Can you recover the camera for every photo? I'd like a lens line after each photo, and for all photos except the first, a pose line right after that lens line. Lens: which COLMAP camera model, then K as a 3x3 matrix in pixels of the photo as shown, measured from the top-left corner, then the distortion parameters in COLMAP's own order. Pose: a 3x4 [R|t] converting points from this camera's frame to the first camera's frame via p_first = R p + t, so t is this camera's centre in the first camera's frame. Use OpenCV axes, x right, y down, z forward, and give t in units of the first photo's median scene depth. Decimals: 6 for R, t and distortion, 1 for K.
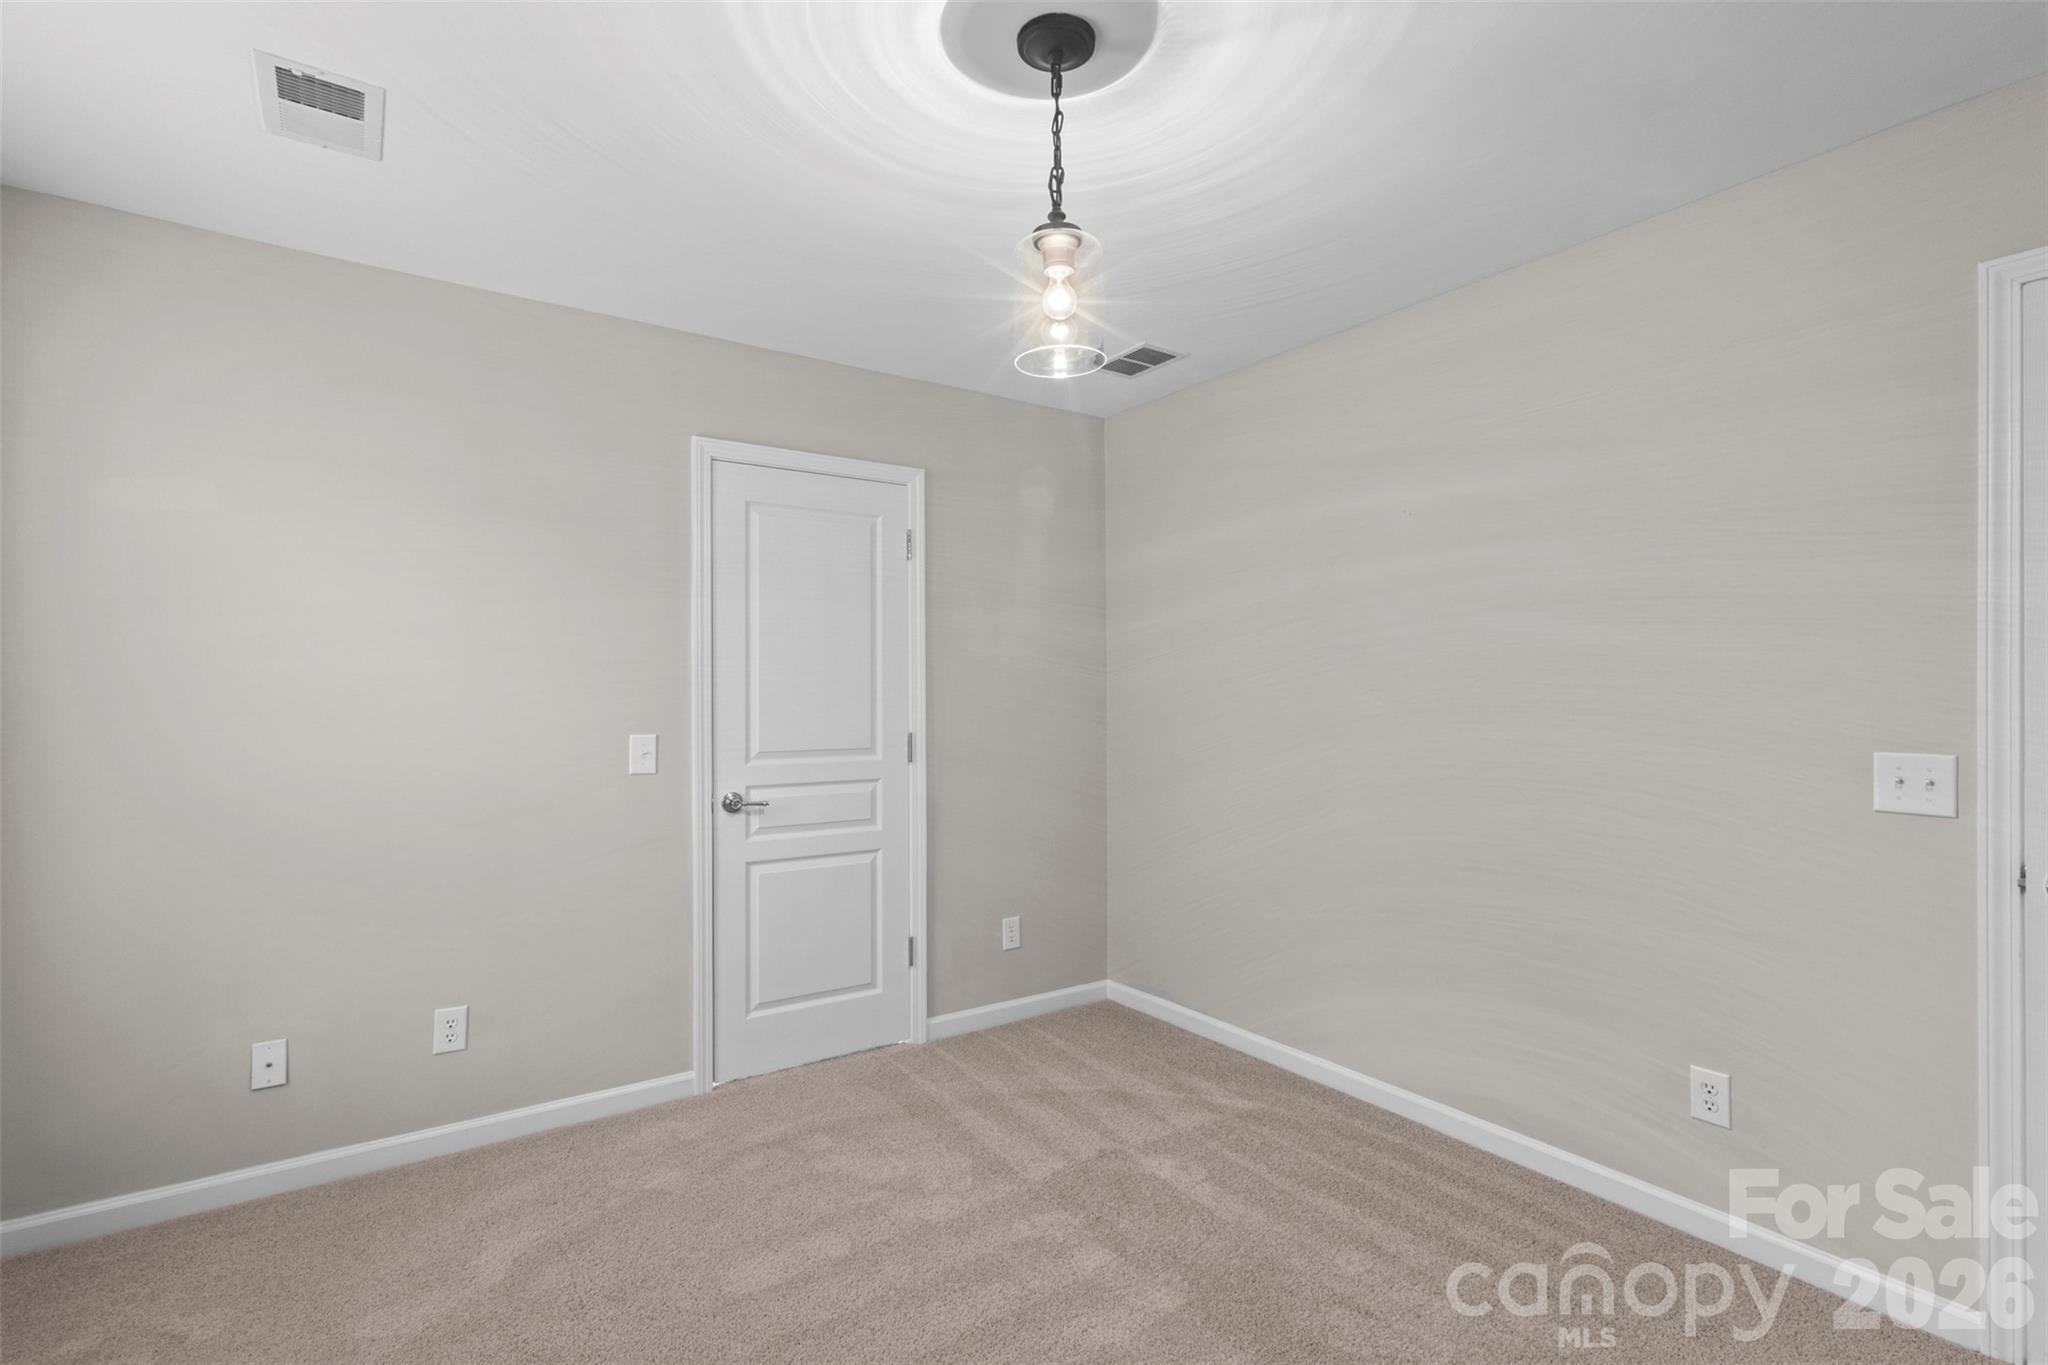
lens RADIAL K [[949.4, 0, 1023.9], [0, 949.4, 680.0], [0, 0, 1]] dist [0.004977, 0.000373]
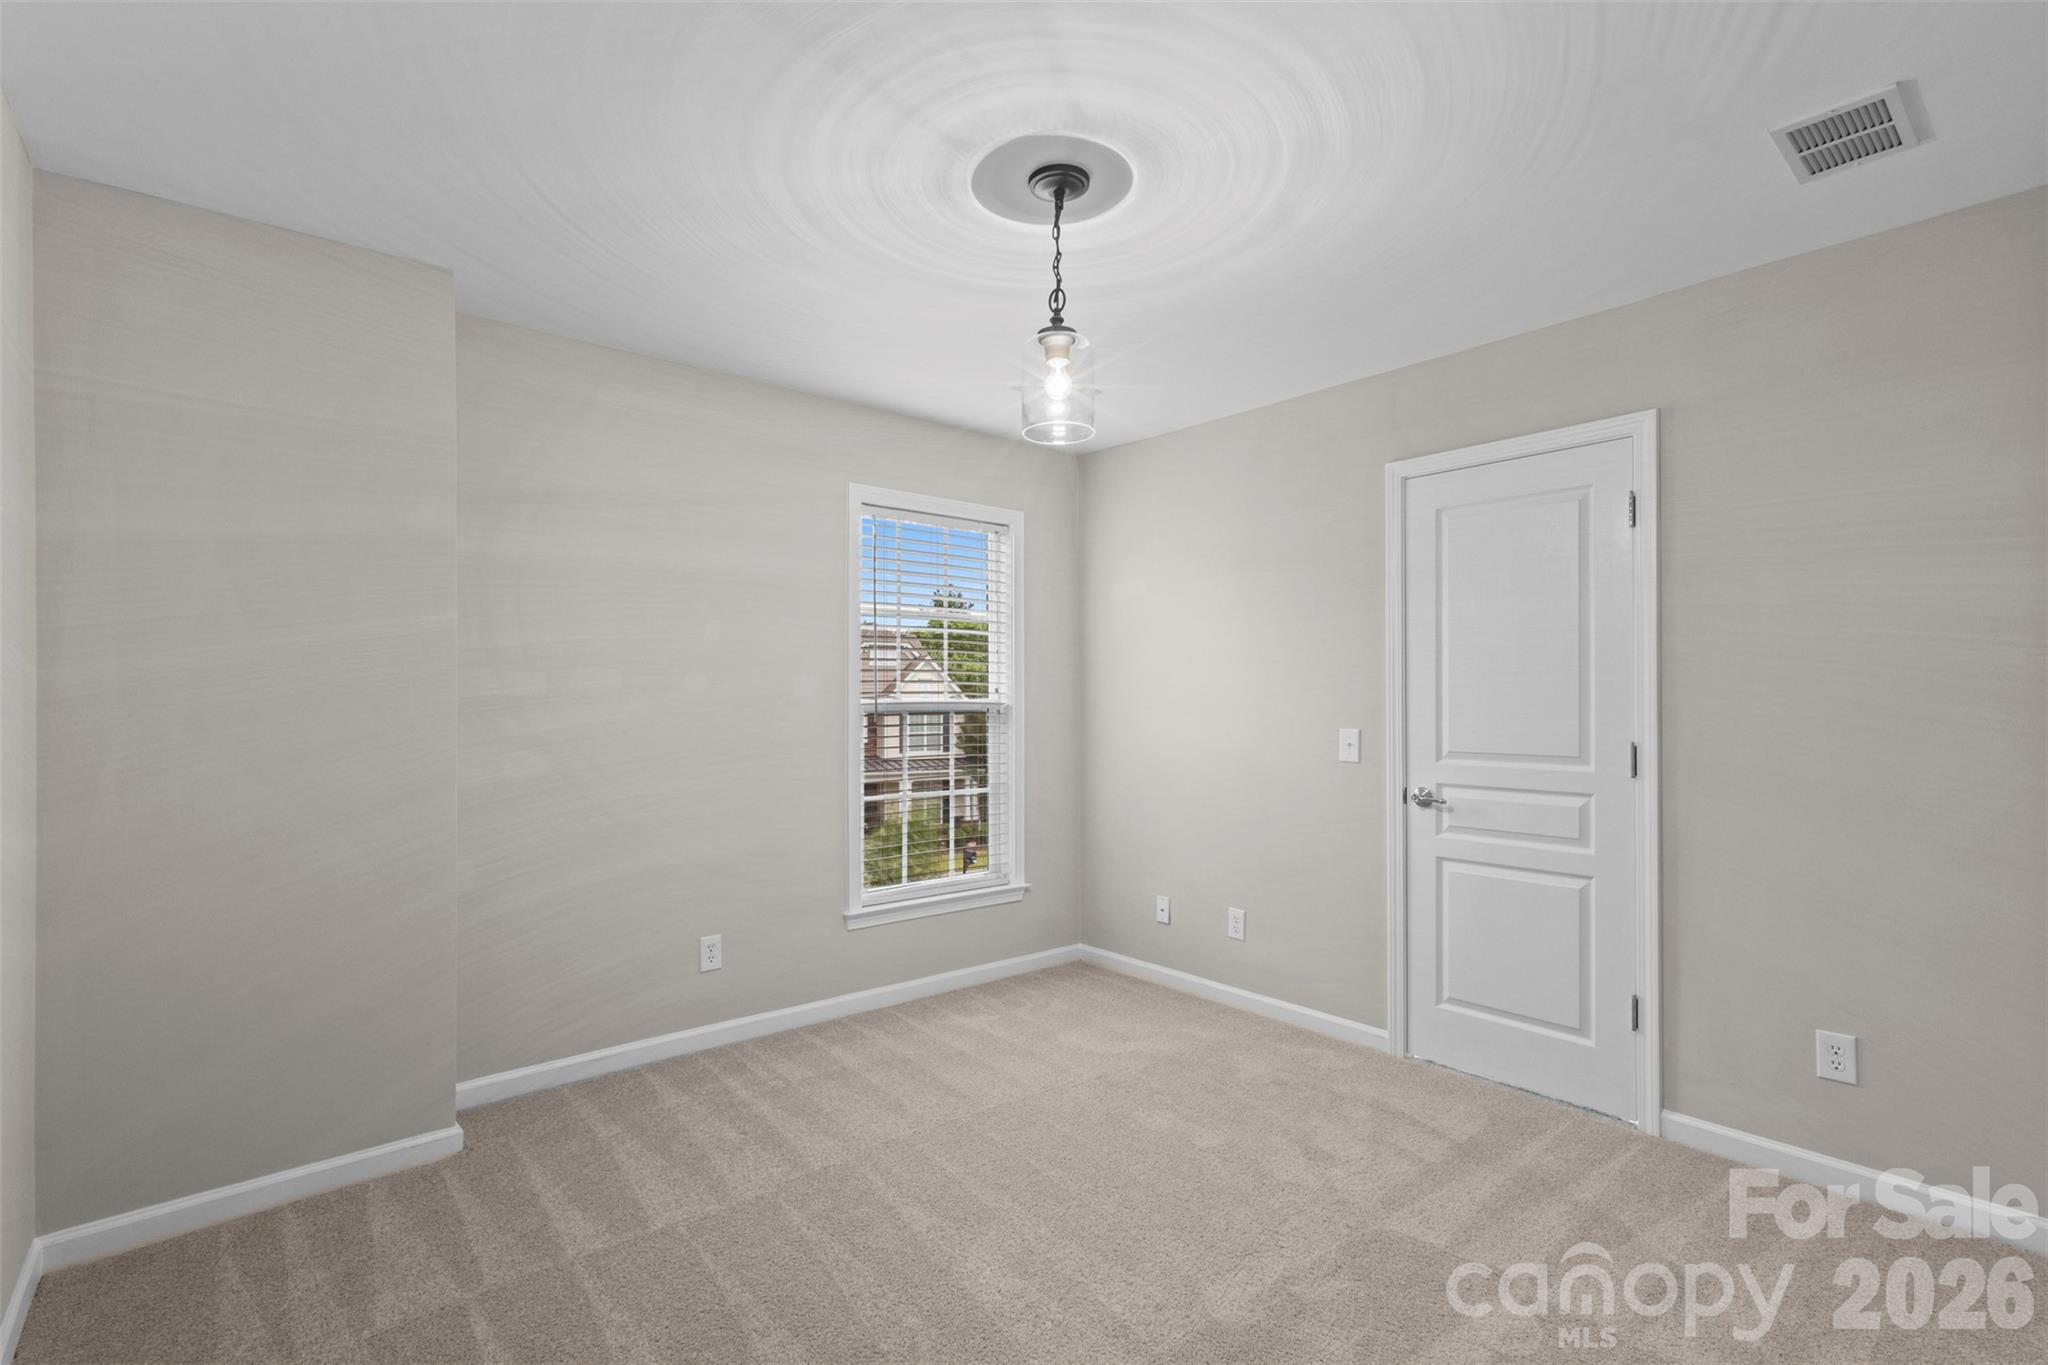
lens RADIAL K [[949.4, 0, 1031.0], [0, 949.4, 685.2], [0, 0, 1]] dist [0.004977, 0.000373]
pose [[0.113868, -0.016023, -0.993367, 0.688822], [0.012809, 0.999811, -0.014659, 0.014062], [0.993413, -0.011055, 0.114052, 0.439499]]
